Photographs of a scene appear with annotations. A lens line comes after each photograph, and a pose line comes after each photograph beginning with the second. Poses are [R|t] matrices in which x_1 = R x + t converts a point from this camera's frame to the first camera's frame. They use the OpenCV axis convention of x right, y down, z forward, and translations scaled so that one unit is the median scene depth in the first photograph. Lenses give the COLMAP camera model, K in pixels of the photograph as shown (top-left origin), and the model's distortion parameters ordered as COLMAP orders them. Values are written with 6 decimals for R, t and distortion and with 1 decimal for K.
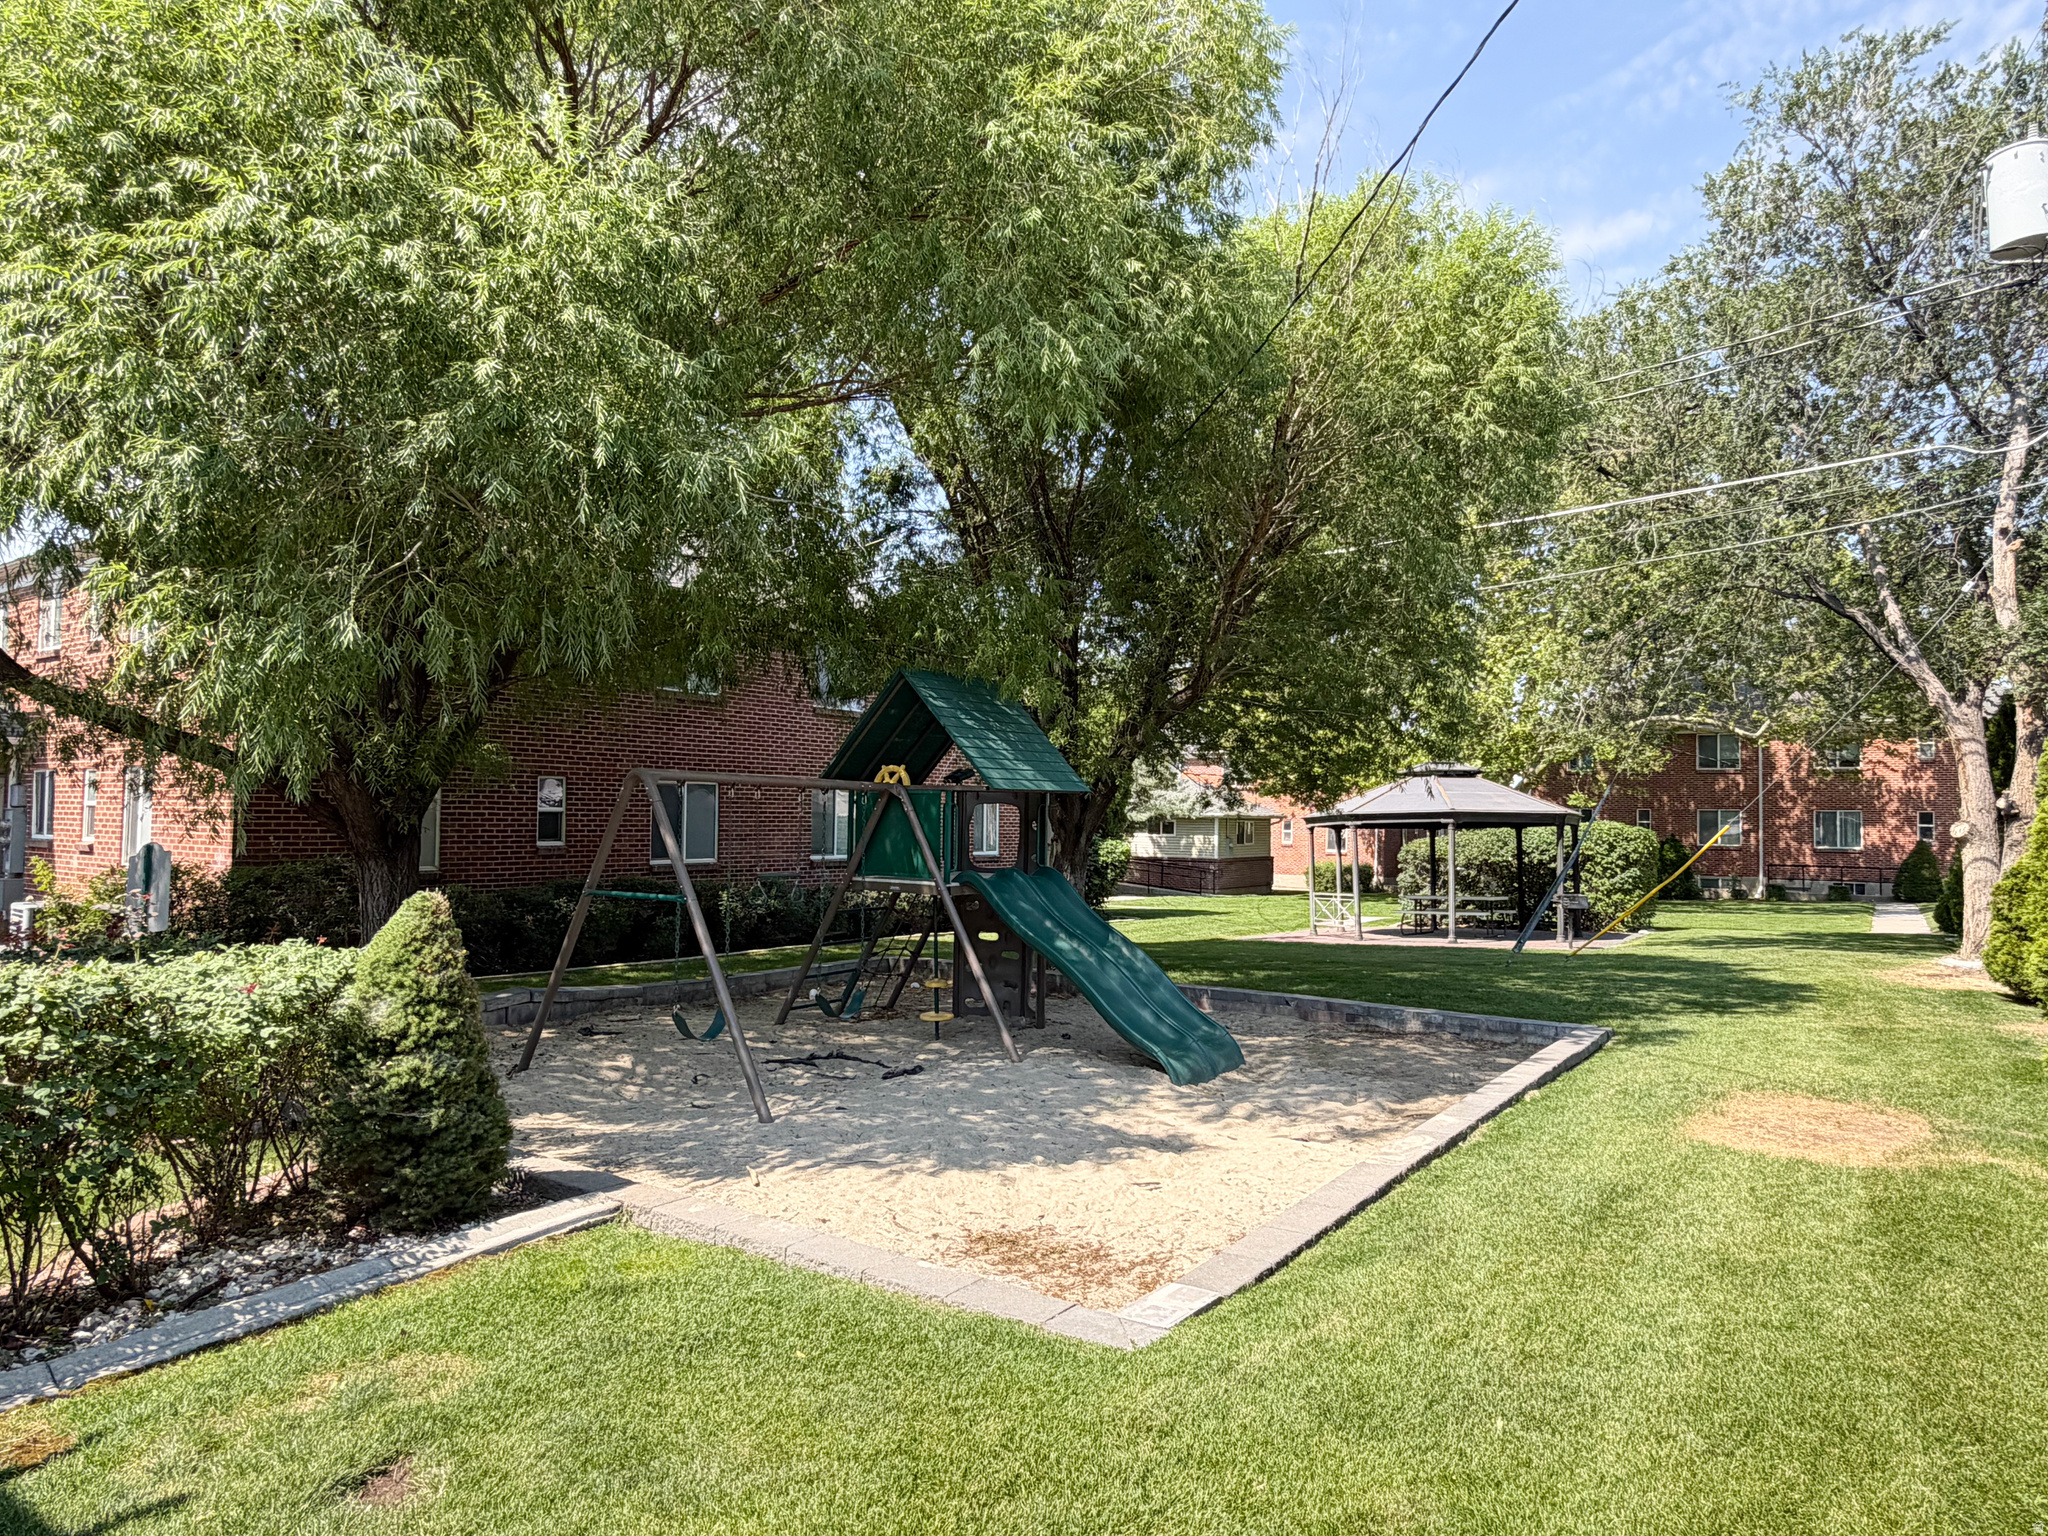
lens RADIAL K [[1247.1, 0, 1024.0], [0, 1247.1, 768.0], [0, 0, 1]] dist [0.001564, 0.000146]
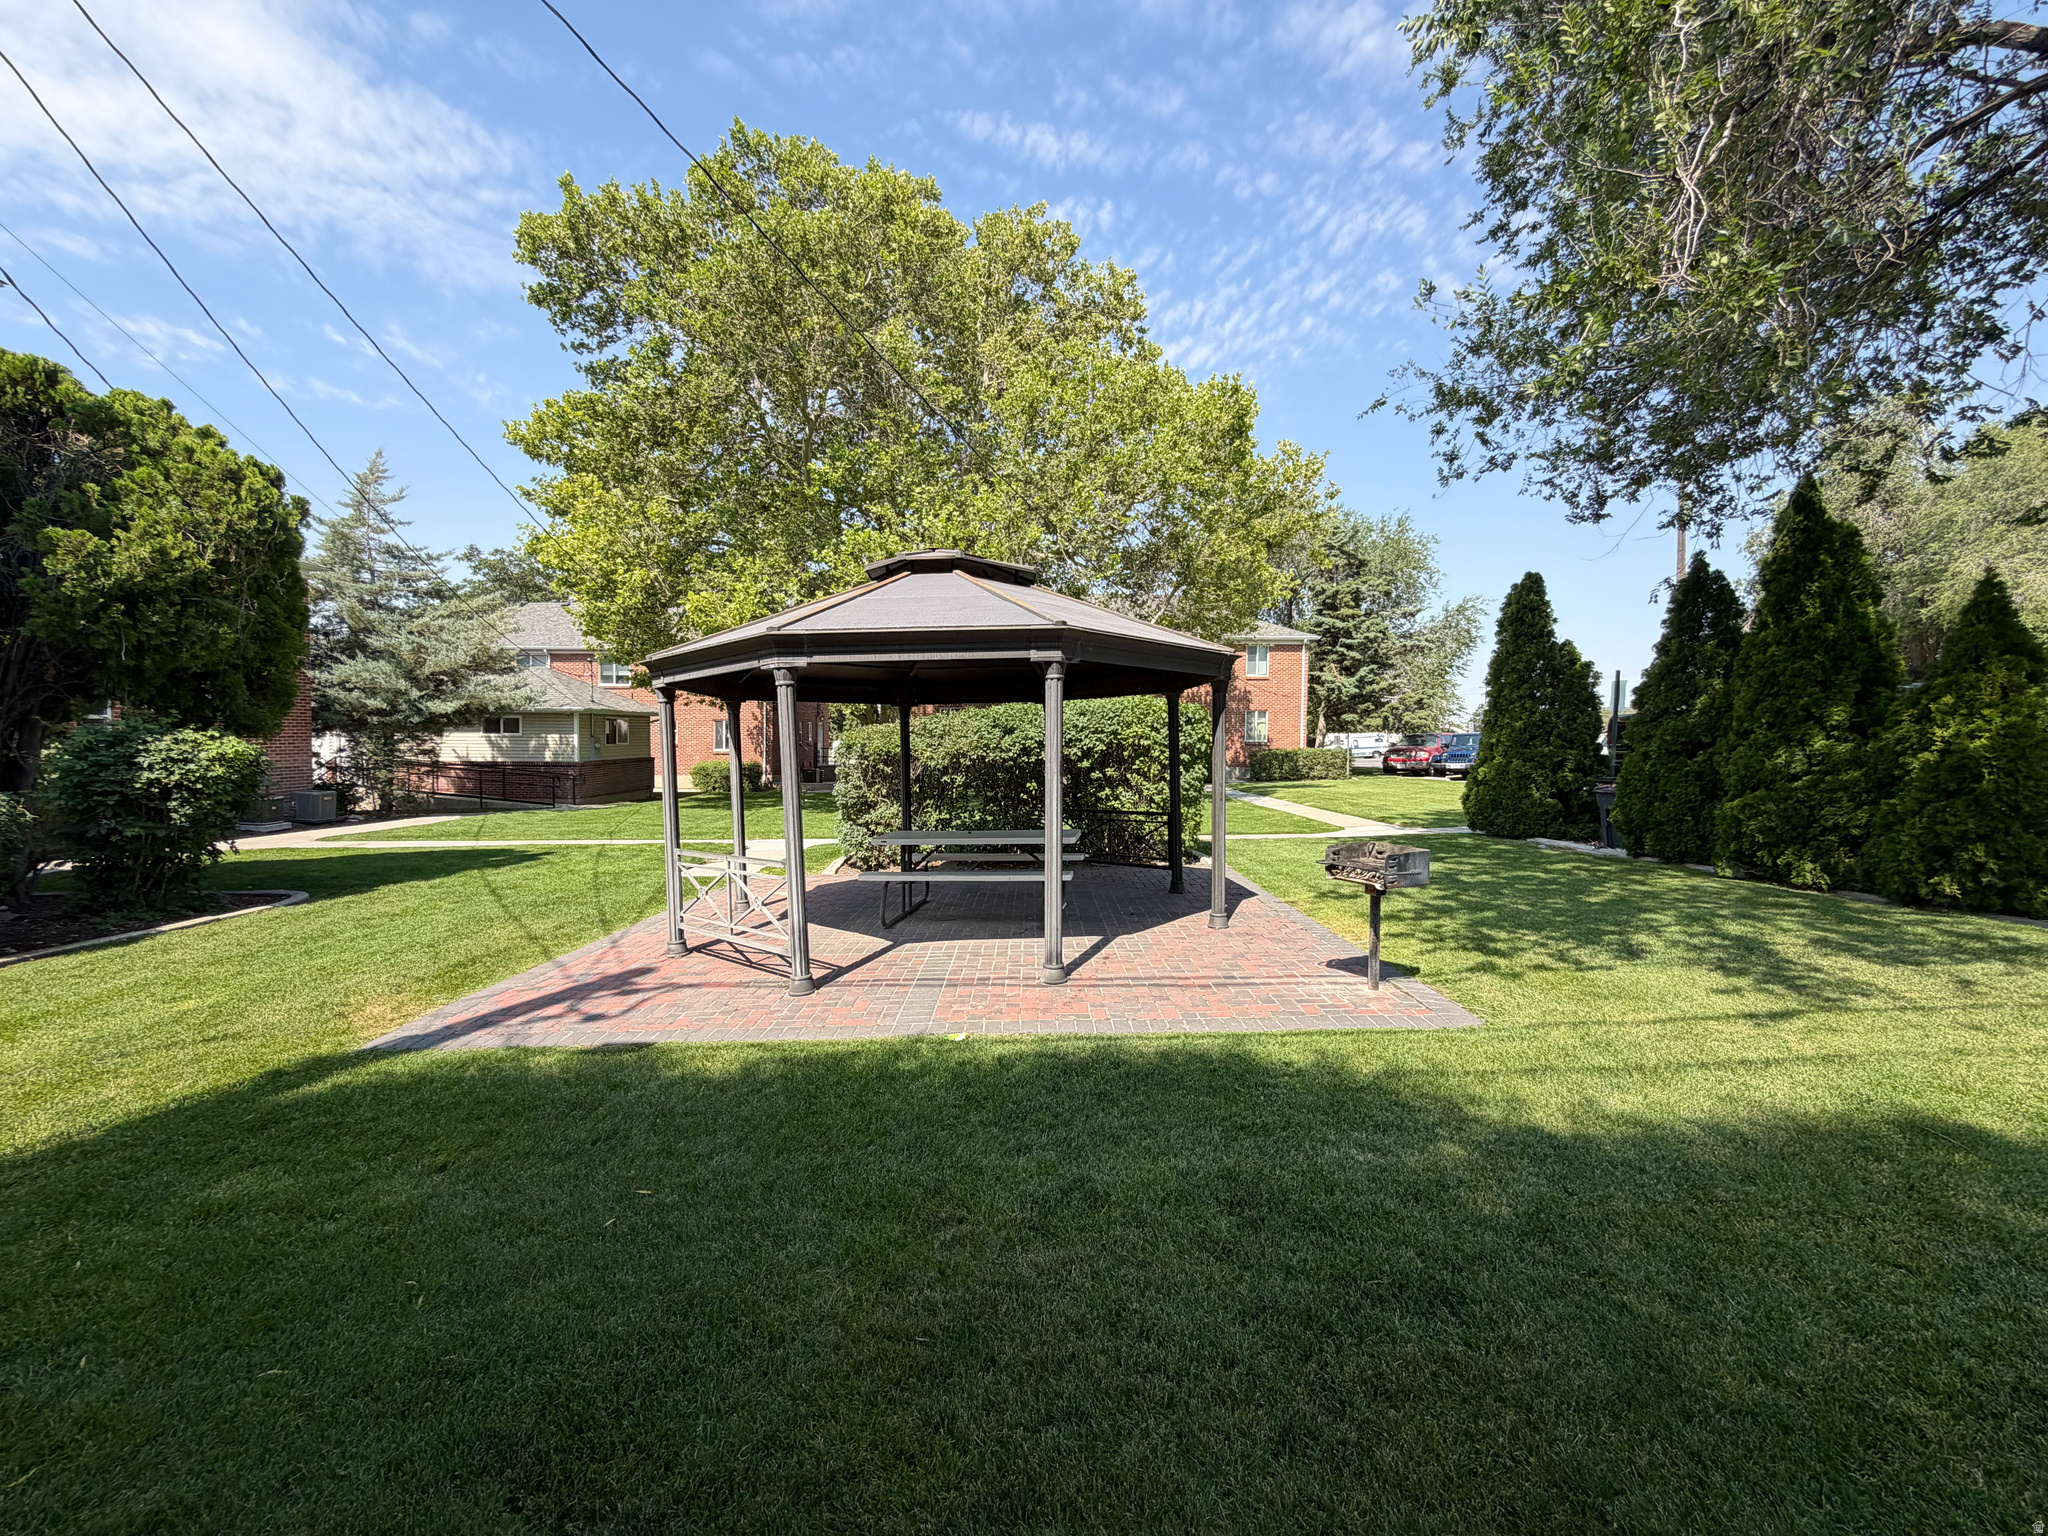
lens RADIAL K [[821.1, 0, 1020.2], [0, 821.1, 770.0], [0, 0, 1]] dist [0.001135, 0.000434]
pose [[0.828552, -0.030601, 0.559076, 0.091953], [-0.019611, 0.996307, 0.083596, 0.026059], [-0.559569, -0.080228, 0.824891, 0.375815]]
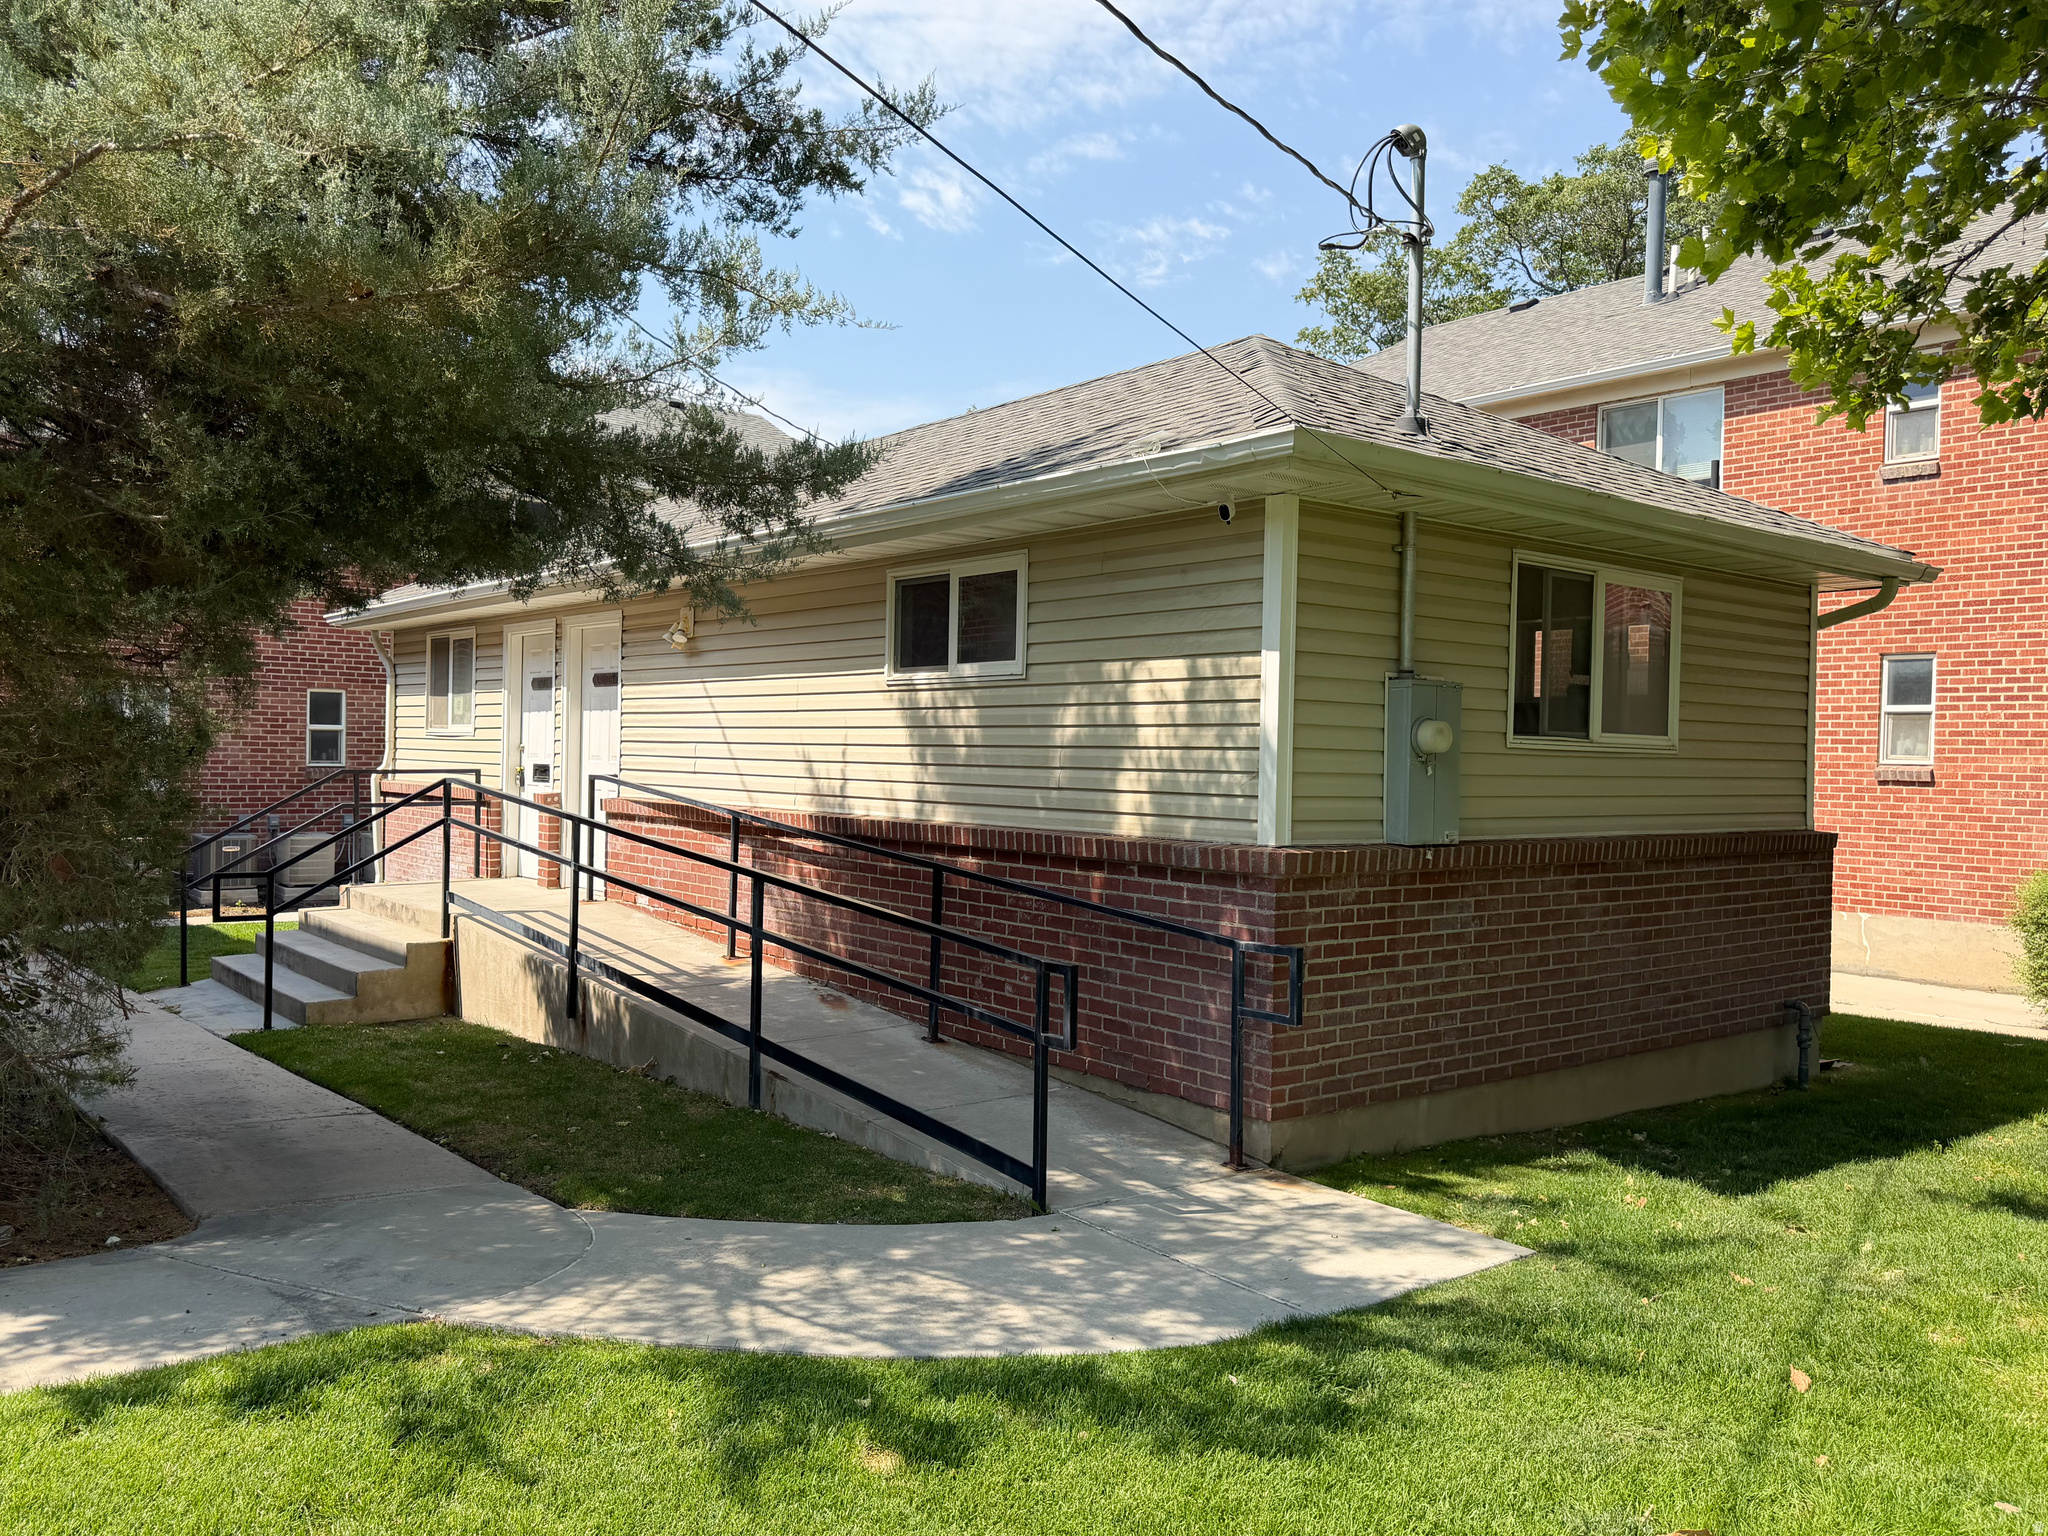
lens RADIAL K [[1564.7, 0, 1024.0], [0, 1564.7, 768.0], [0, 0, 1]] dist [0.000646, -0.000209]
pose [[0.956551, 0.014573, -0.291200, 0.174644], [-0.001888, 0.999039, 0.043795, 0.058400], [0.291558, -0.041342, 0.955659, 0.850266]]
